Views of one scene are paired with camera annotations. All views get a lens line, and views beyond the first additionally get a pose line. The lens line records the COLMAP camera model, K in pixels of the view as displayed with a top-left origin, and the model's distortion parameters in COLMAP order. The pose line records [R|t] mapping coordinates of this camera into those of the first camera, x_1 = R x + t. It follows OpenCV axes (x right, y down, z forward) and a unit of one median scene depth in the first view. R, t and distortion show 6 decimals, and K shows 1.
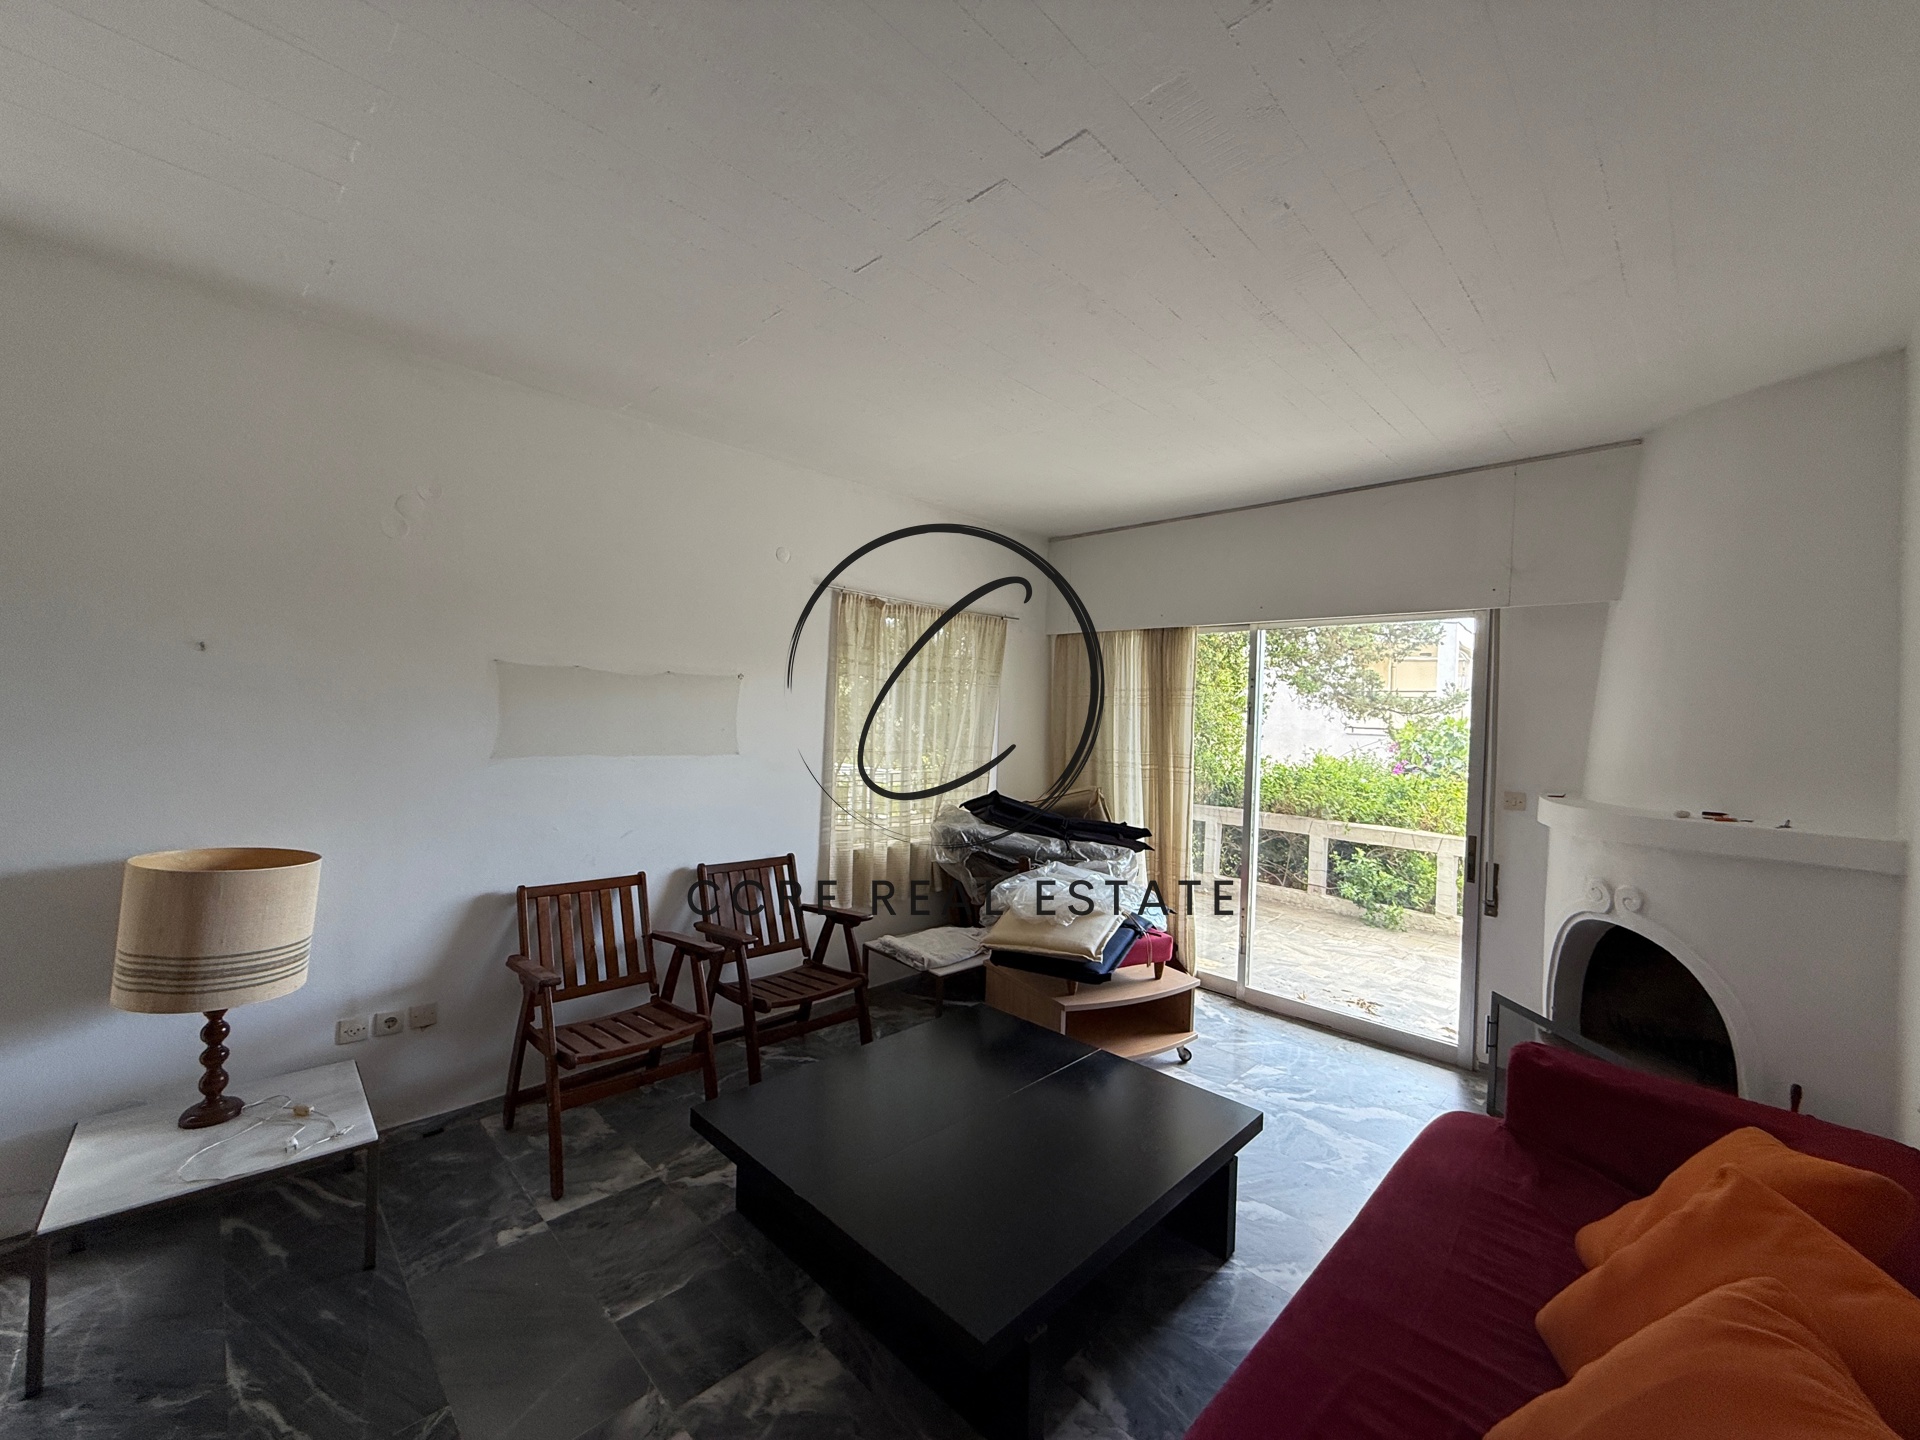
lens RADIAL K [[768.4, 0, 958.1], [0, 768.4, 719.9], [0, 0, 1]] dist [0.000763, -0.000030]
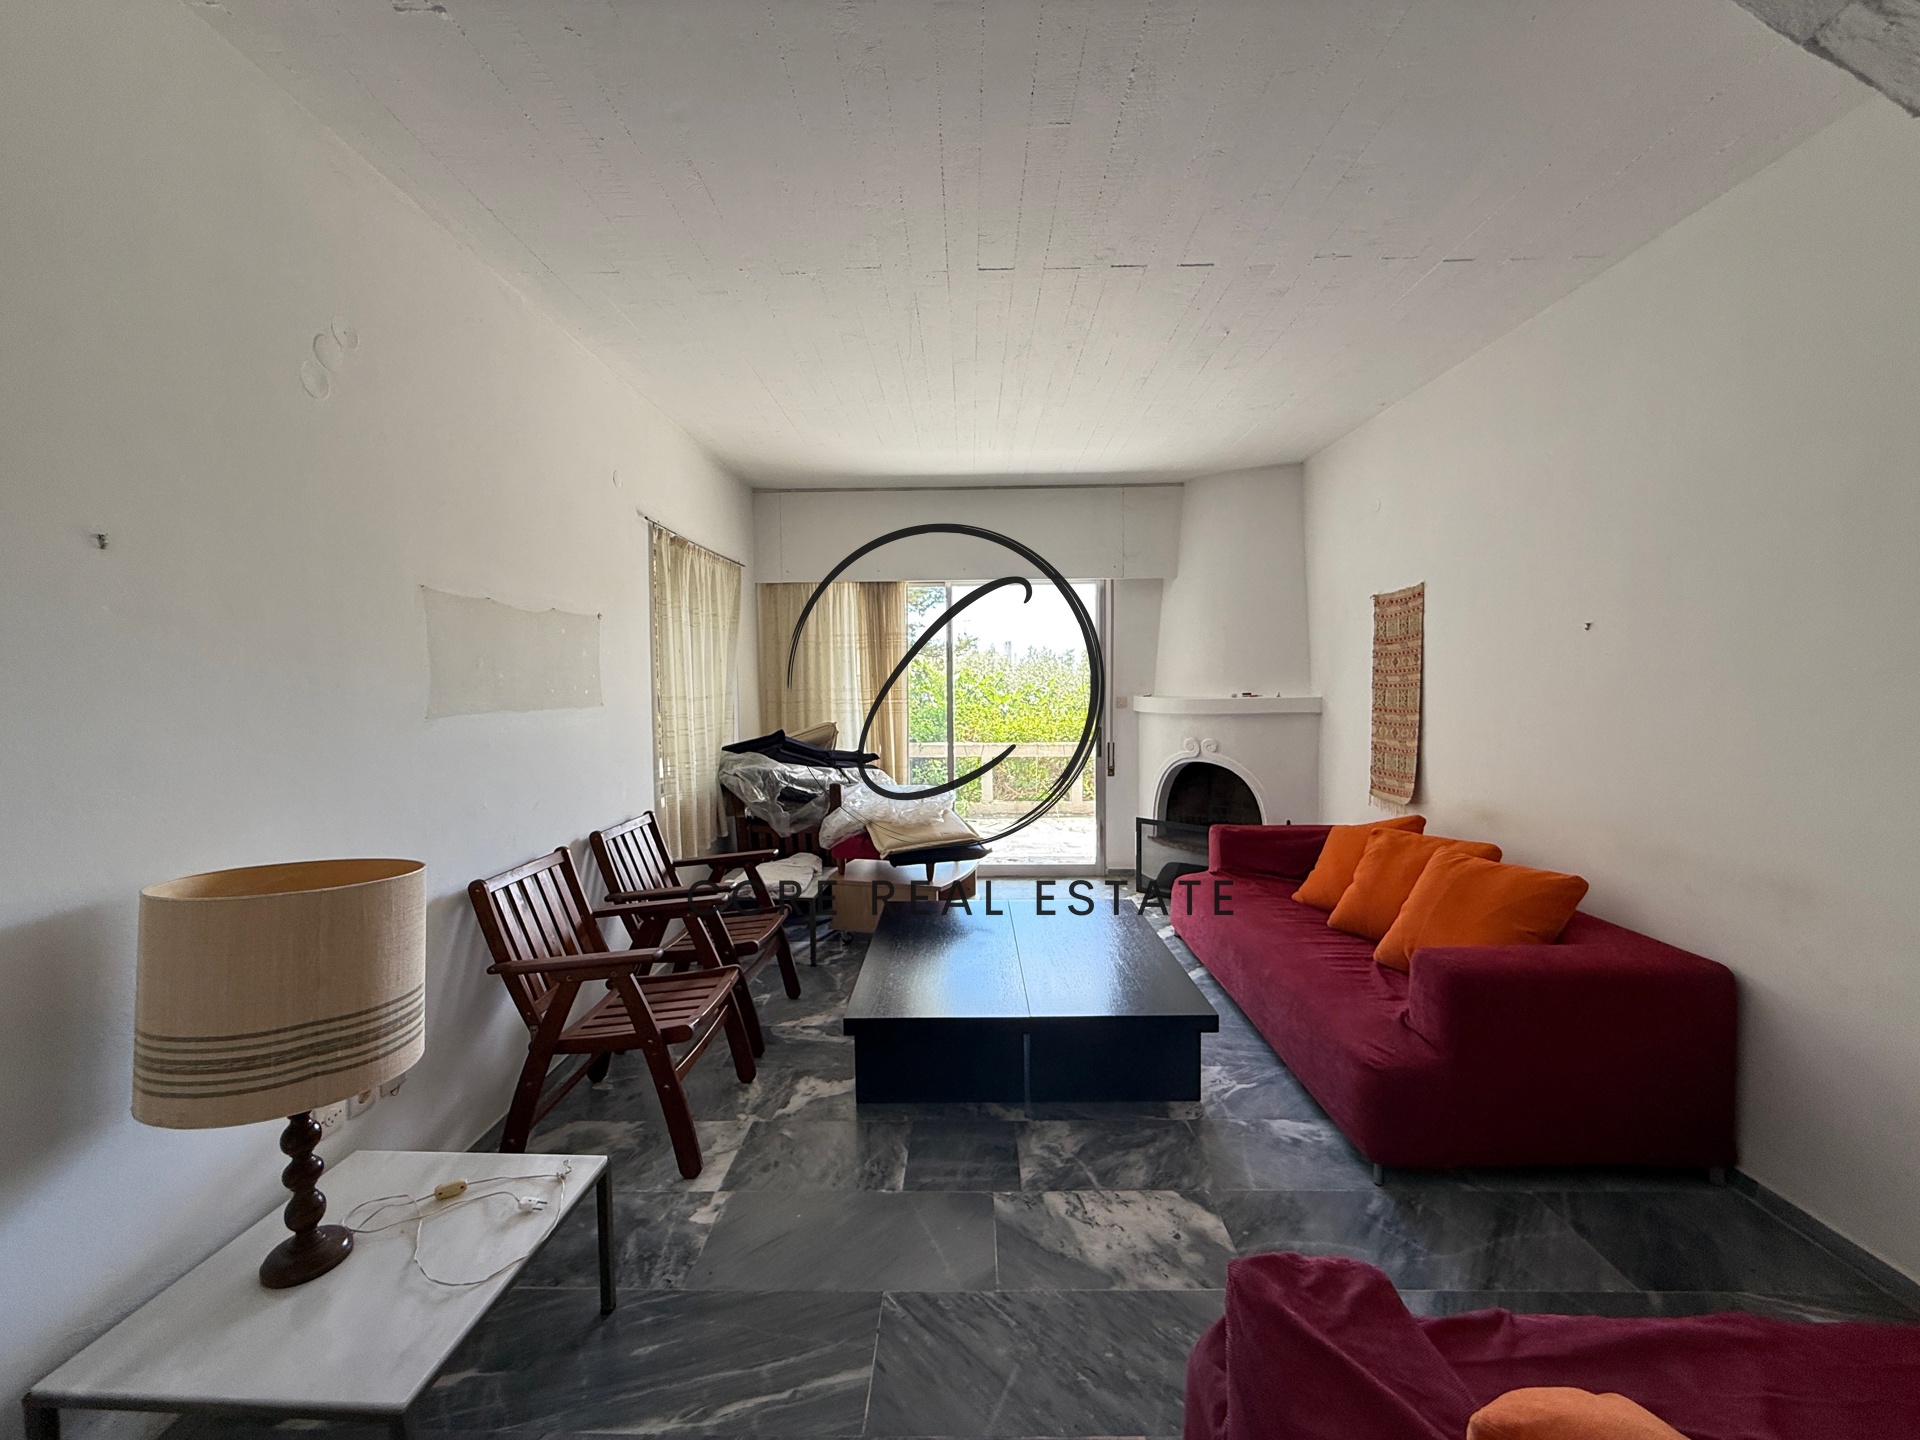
lens RADIAL K [[768.4, 0, 955.5], [0, 768.4, 719.9], [0, 0, 1]] dist [0.000763, -0.000030]
pose [[0.721005, -0.079067, 0.688405, -0.791194], [0.041358, 0.996608, 0.071149, 0.020164], [-0.691695, -0.022828, 0.721829, 0.114822]]
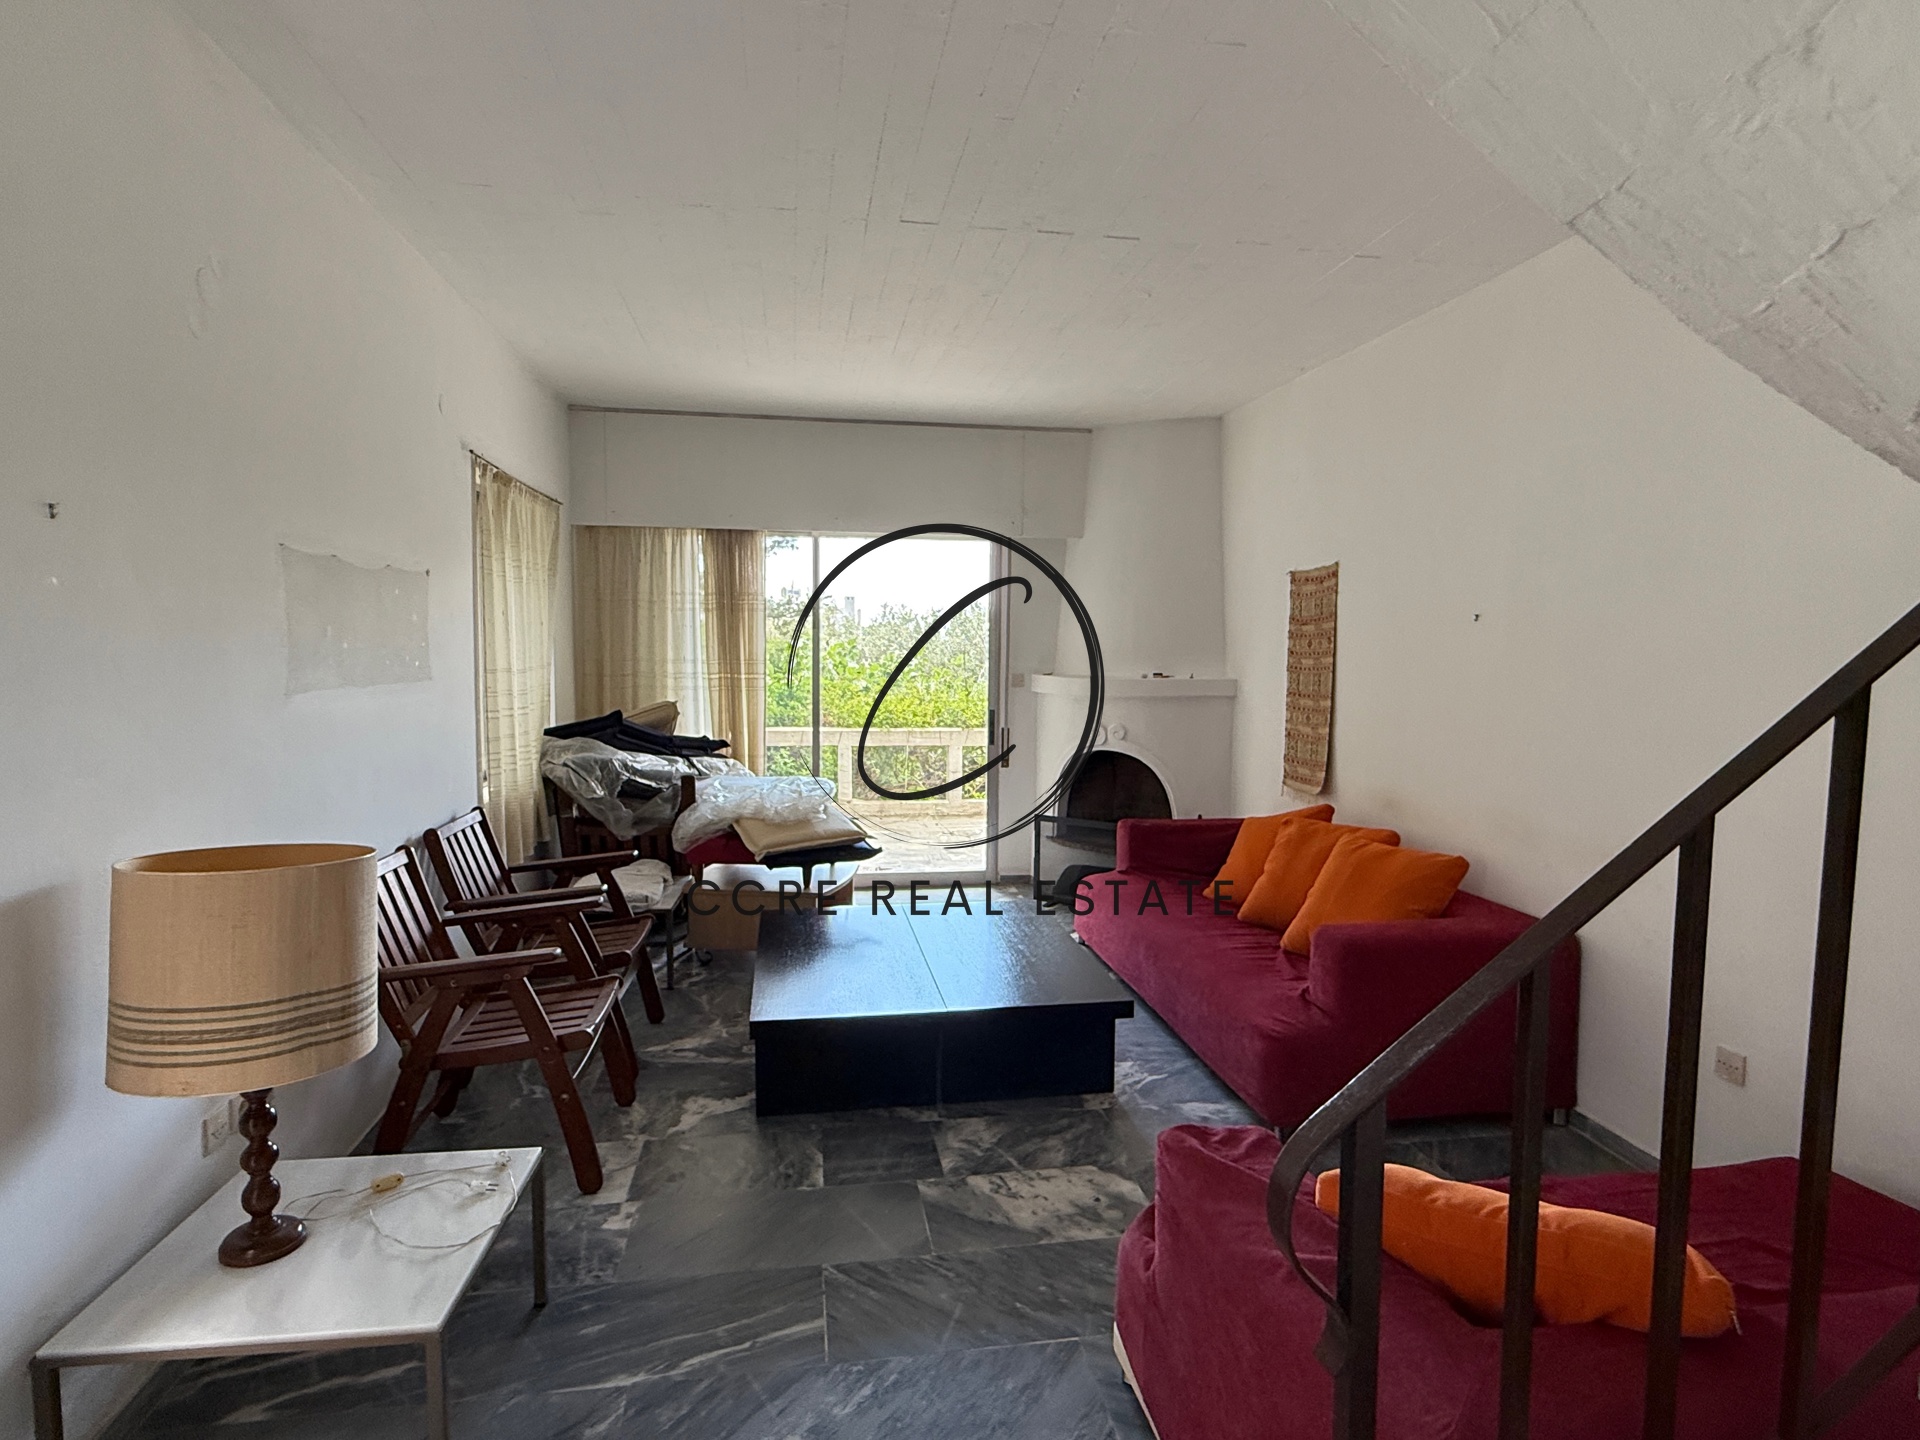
lens RADIAL K [[1027.7, 0, 958.7], [0, 1027.7, 721.7], [0, 0, 1]] dist [-0.001990, 0.002810]
pose [[0.586721, -0.090341, 0.804734, -1.032044], [0.017420, 0.994936, 0.098993, -0.004757], [-0.809602, -0.044062, 0.585323, 0.021426]]
